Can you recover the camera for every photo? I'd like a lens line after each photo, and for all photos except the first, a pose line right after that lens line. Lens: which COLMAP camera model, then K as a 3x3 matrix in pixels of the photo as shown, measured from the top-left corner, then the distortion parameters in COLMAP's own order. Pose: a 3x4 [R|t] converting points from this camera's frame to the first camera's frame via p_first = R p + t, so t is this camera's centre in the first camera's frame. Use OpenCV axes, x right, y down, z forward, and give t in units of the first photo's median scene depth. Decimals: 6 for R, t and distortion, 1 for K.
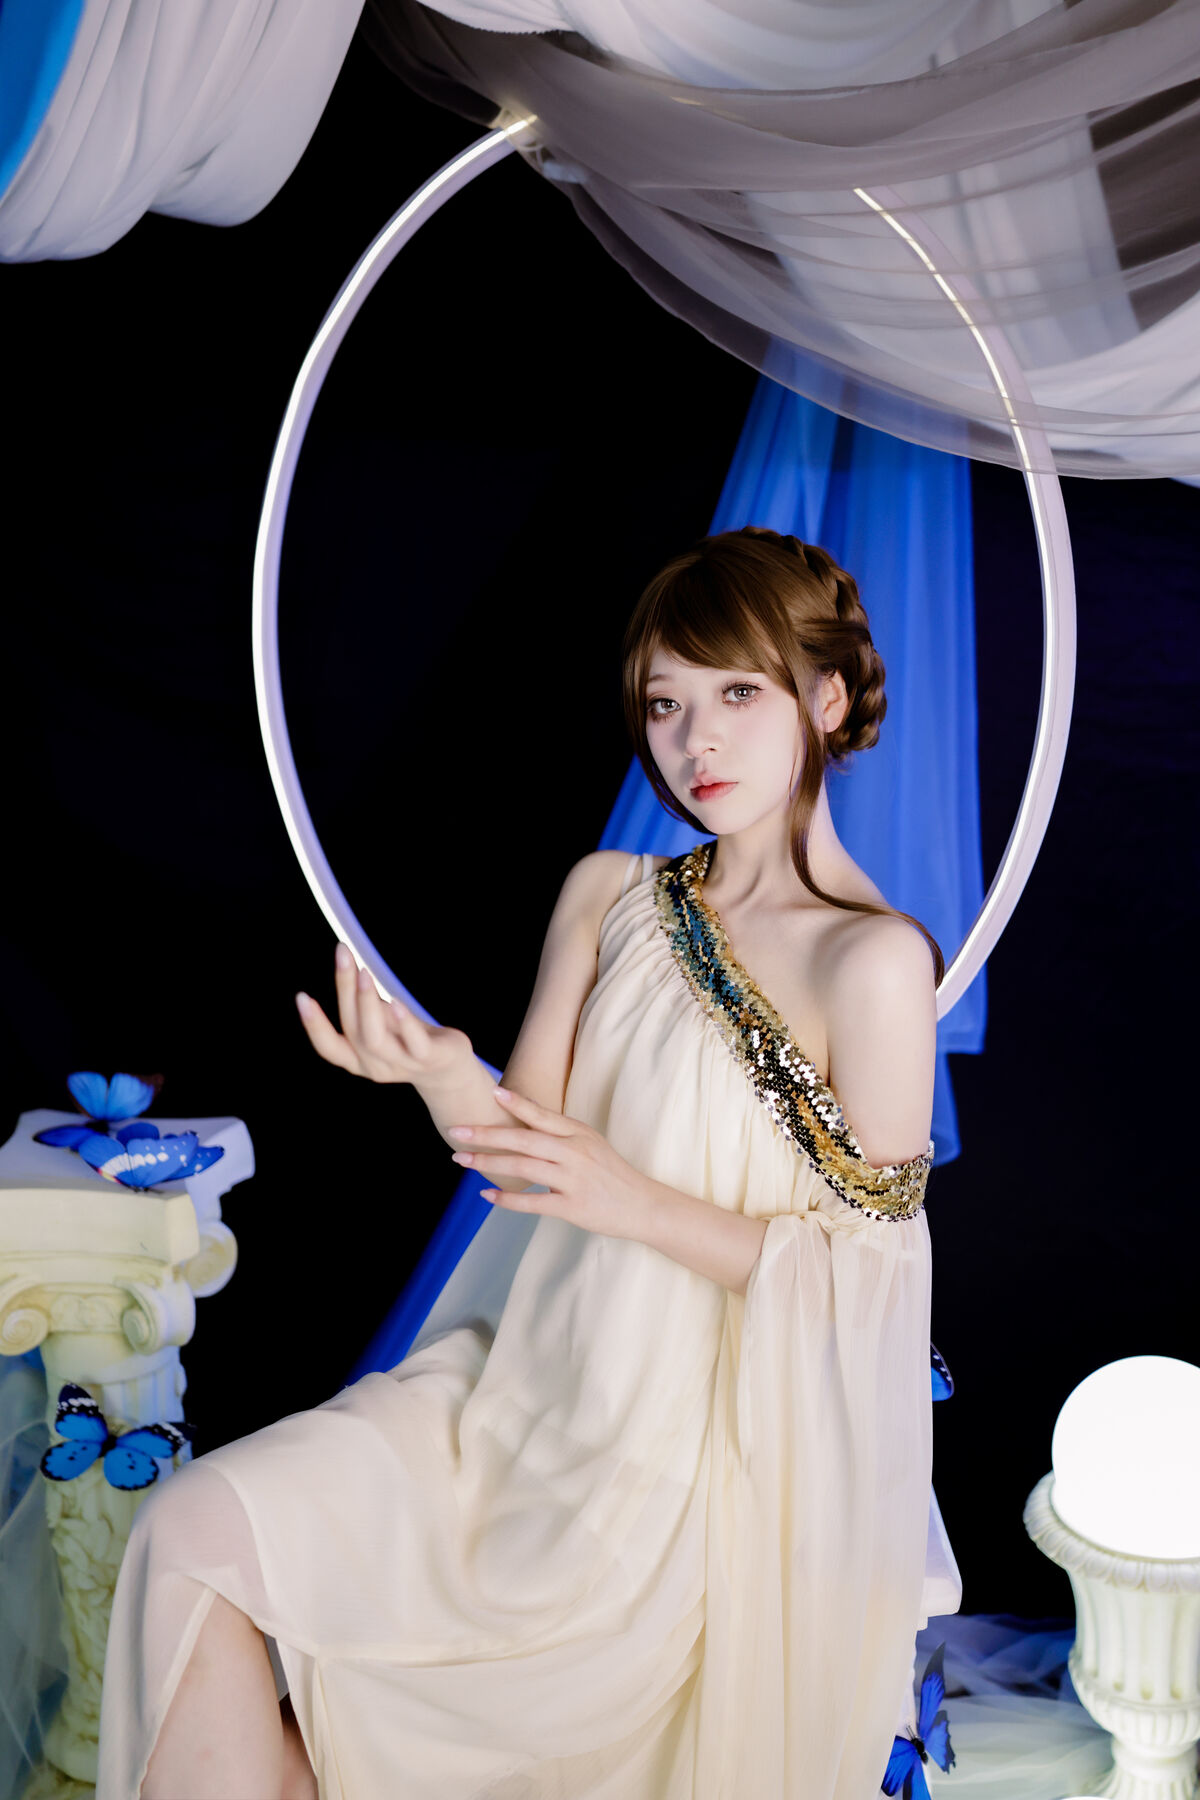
lens RADIAL K [[1707.9, 0, 600.9], [0, 1707.9, 924.3], [0, 0, 1]] dist [0.004404, 0.000000]
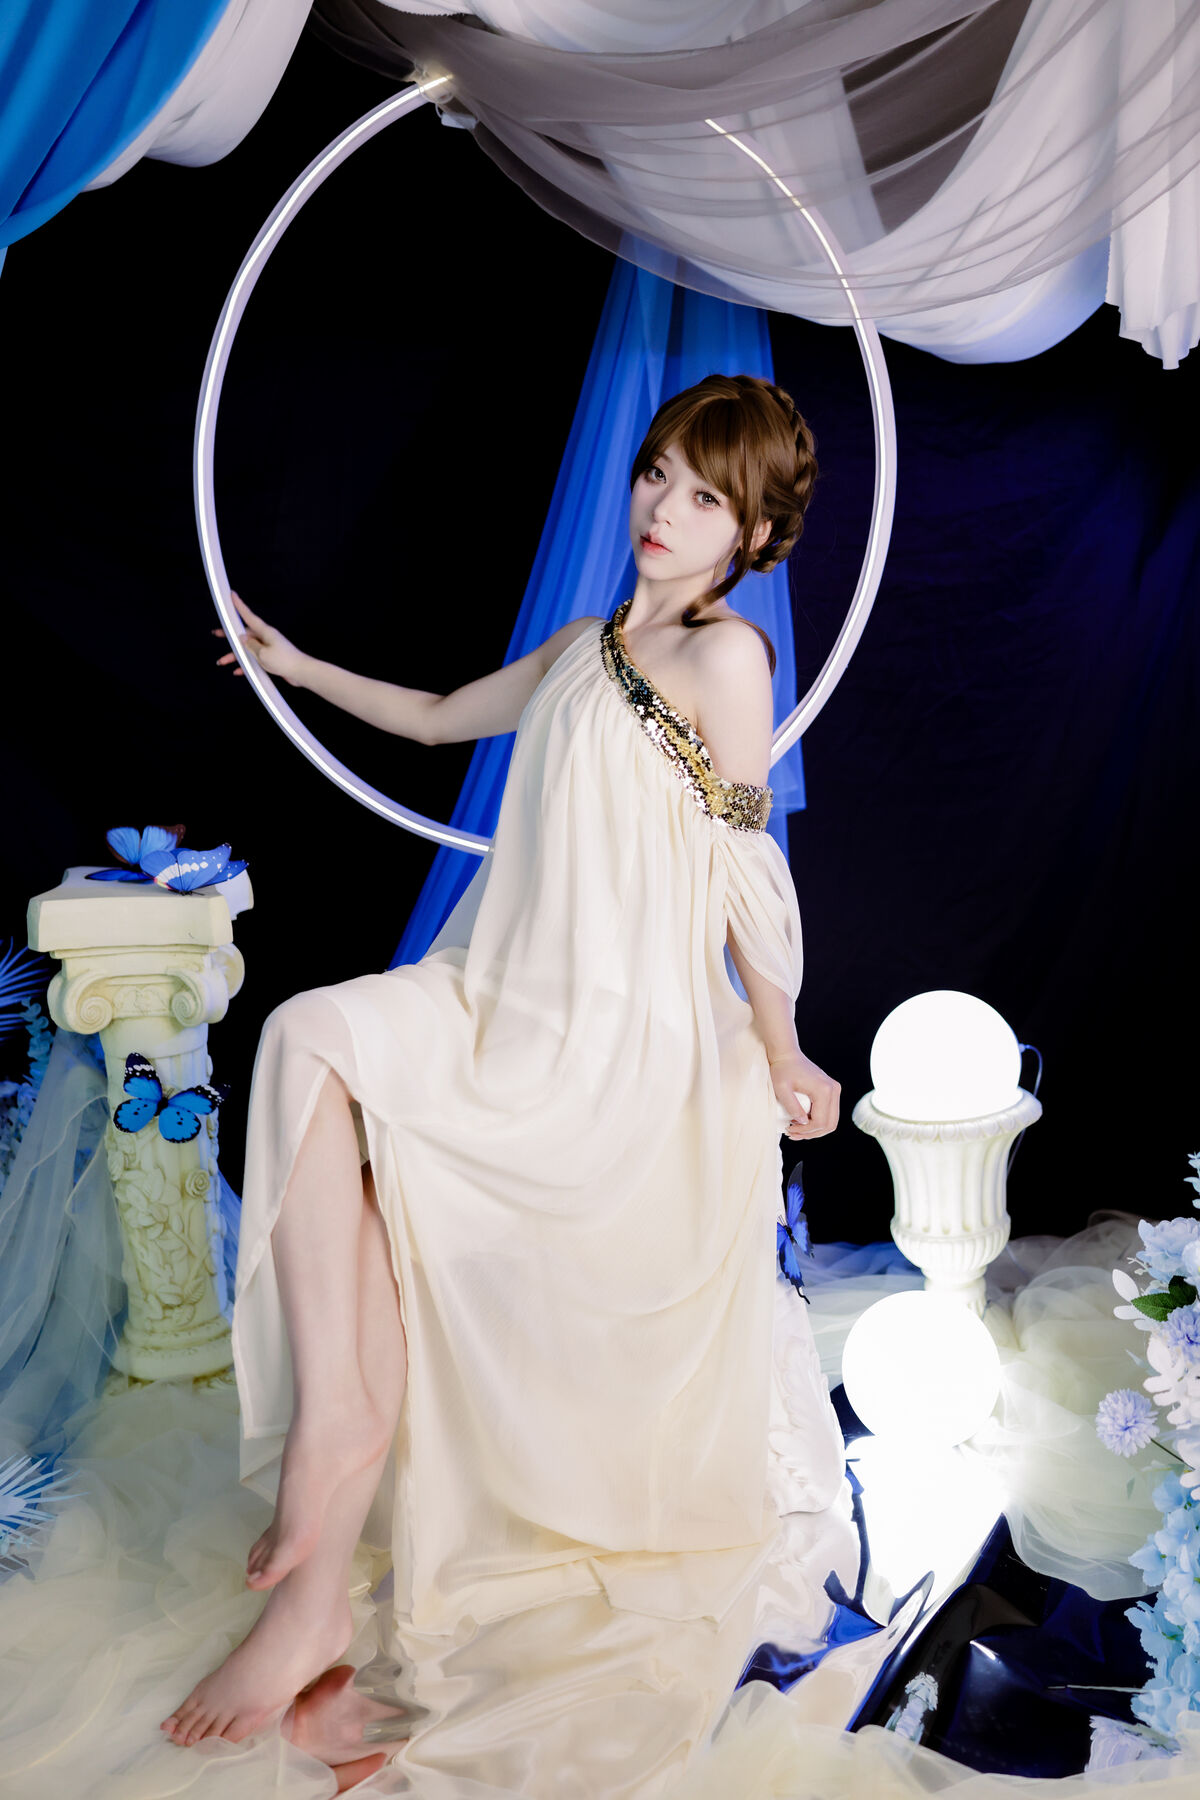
lens RADIAL K [[1707.9, 0, 589.2], [0, 1707.9, 922.2], [0, 0, 1]] dist [0.004404, 0.000000]
pose [[0.993813, -0.055343, 0.096297, -0.083868], [0.054126, 0.998418, 0.015211, 0.166691], [-0.096987, -0.009905, 0.995236, -0.334237]]
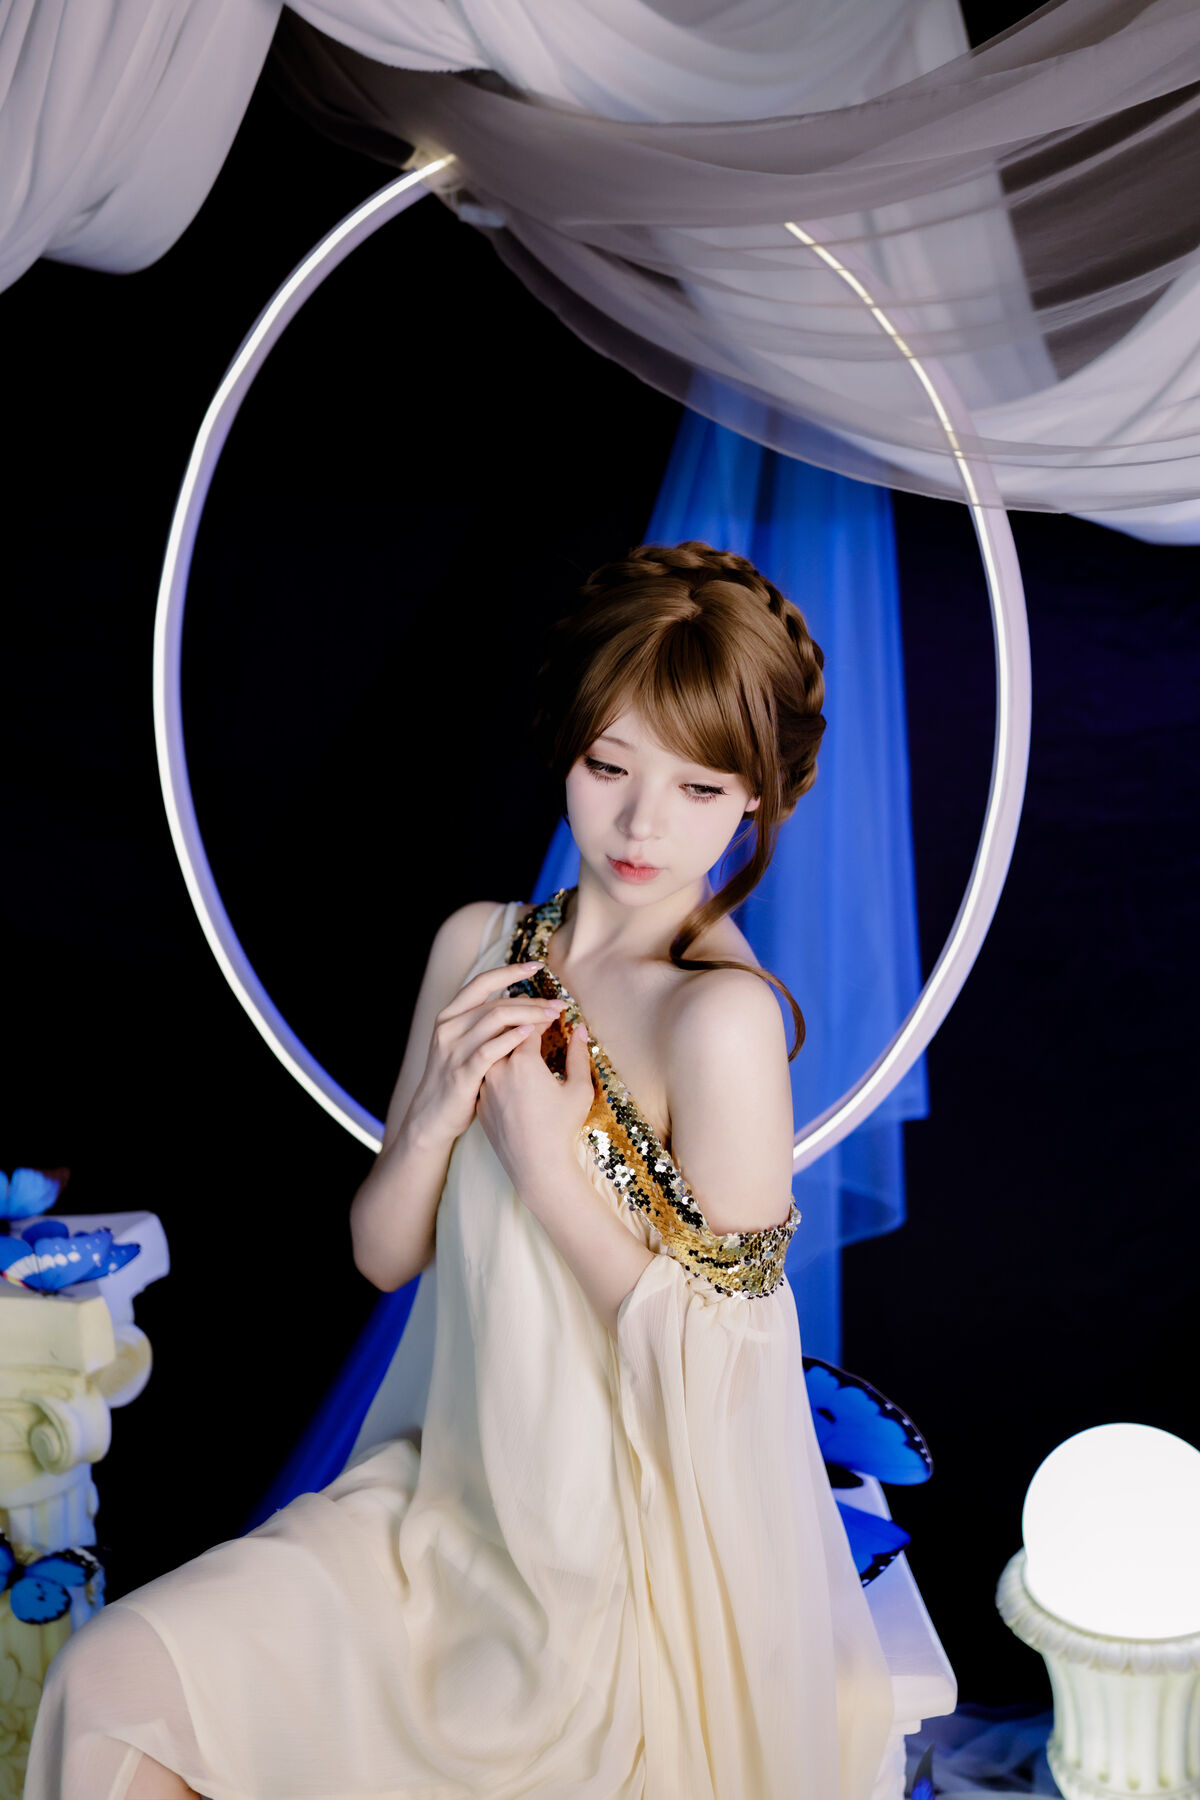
lens RADIAL K [[1707.9, 0, 596.5], [0, 1707.9, 919.1], [0, 0, 1]] dist [0.004404, 0.000000]
pose [[0.997345, -0.026998, 0.067633, -0.030249], [0.030242, 0.998418, -0.047406, 0.005853], [-0.066246, 0.049325, 0.996583, 0.047803]]
